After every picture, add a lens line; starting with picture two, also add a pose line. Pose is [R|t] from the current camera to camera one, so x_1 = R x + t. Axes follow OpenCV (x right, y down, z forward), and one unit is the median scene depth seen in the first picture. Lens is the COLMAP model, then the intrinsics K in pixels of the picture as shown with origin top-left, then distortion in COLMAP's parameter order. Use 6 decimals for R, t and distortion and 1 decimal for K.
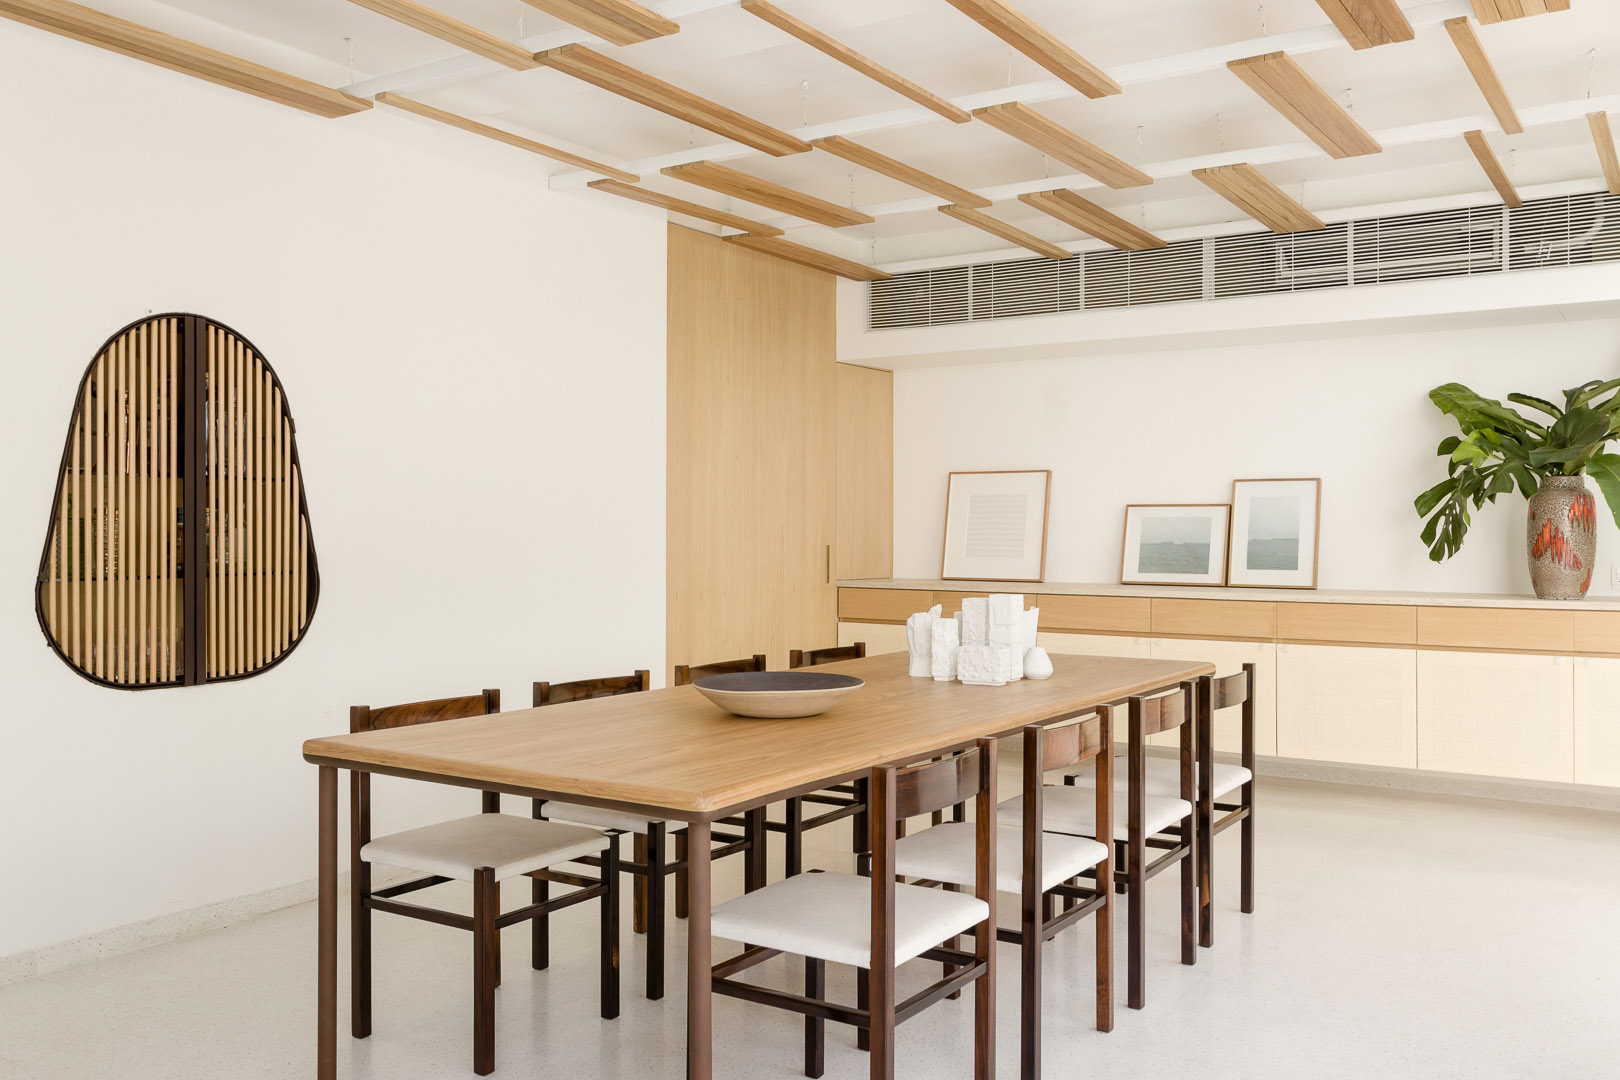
lens RADIAL K [[1363.0, 0, 813.4], [0, 1363.0, 511.1], [0, 0, 1]] dist [-0.016186, -0.005981]
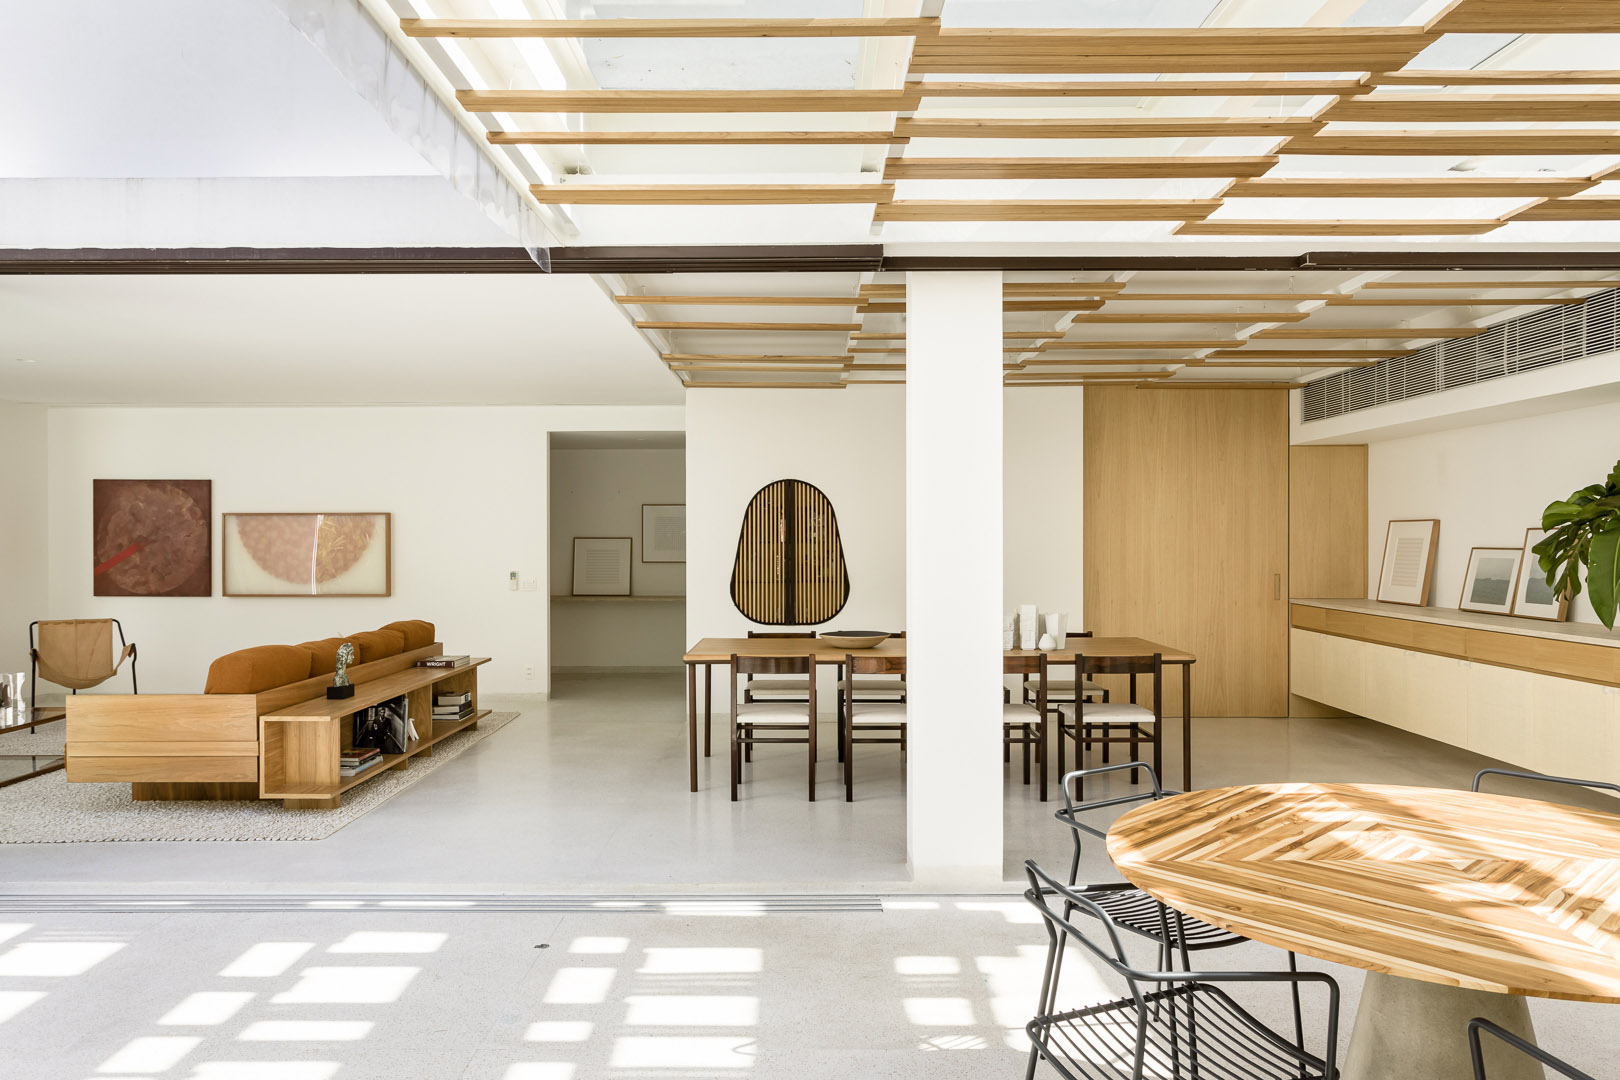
lens RADIAL K [[1112.2, 0, 811.8], [0, 1112.2, 545.8], [0, 0, 1]] dist [-0.006477, 0.003090]
pose [[0.559698, 0.002460, -0.828693, 0.878656], [0.011747, 0.999872, 0.010903, -0.029321], [0.828613, -0.015837, 0.559597, -0.090371]]
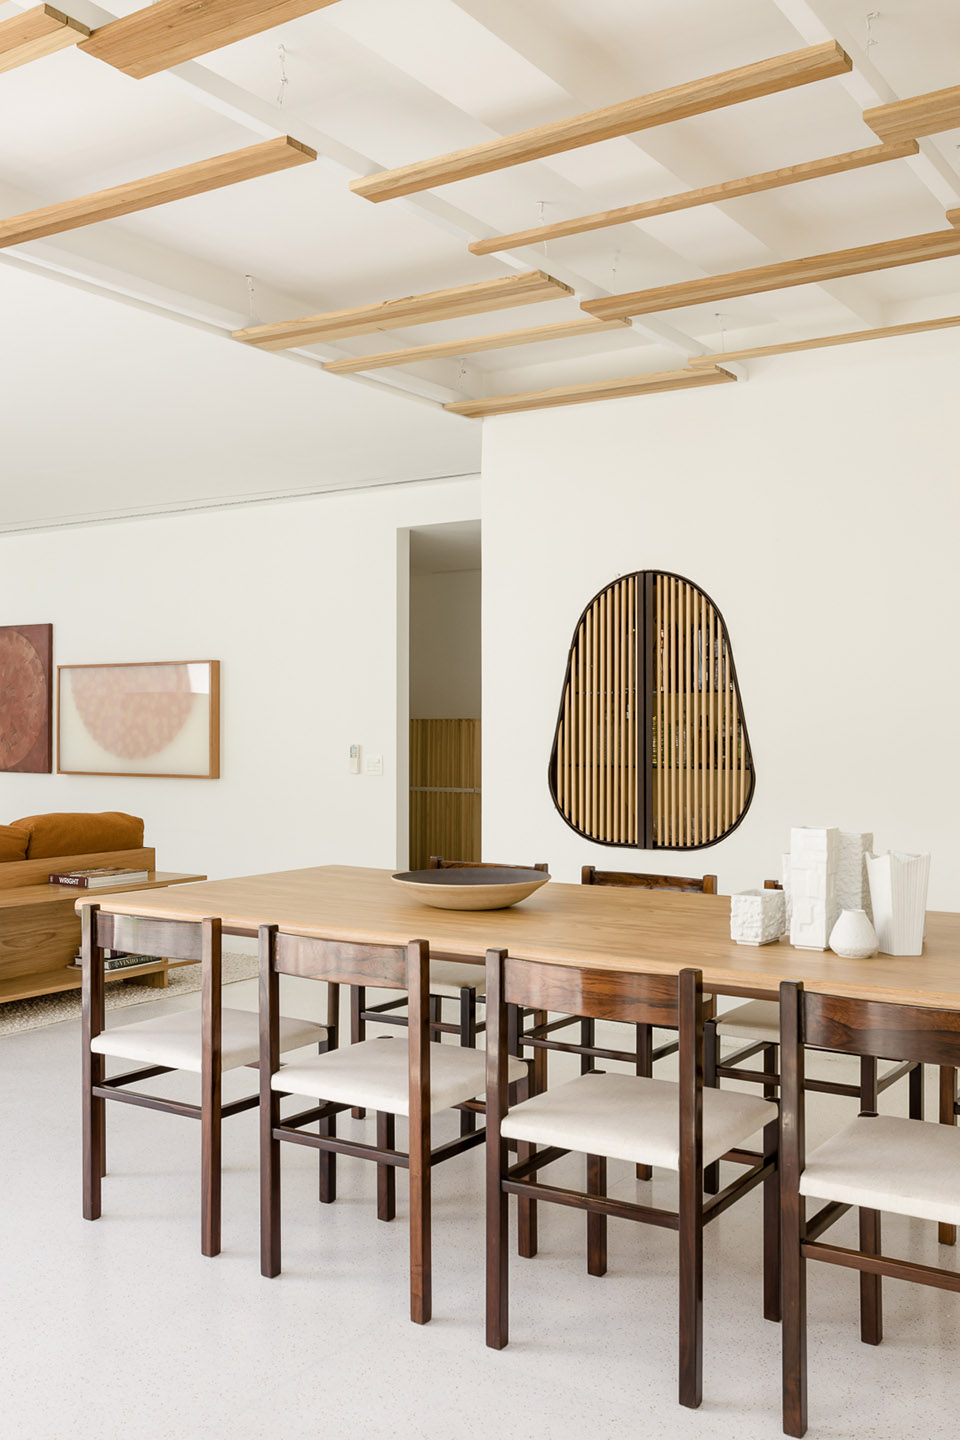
lens RADIAL K [[1347.9, 0, 485.3], [0, 1347.9, 716.4], [0, 0, 1]] dist [0.019847, 0.000000]
pose [[0.006422, -0.008196, -0.999946, 0.586281], [0.010183, 0.999915, -0.008131, 0.004496], [0.999928, -0.010130, 0.006505, 0.565953]]
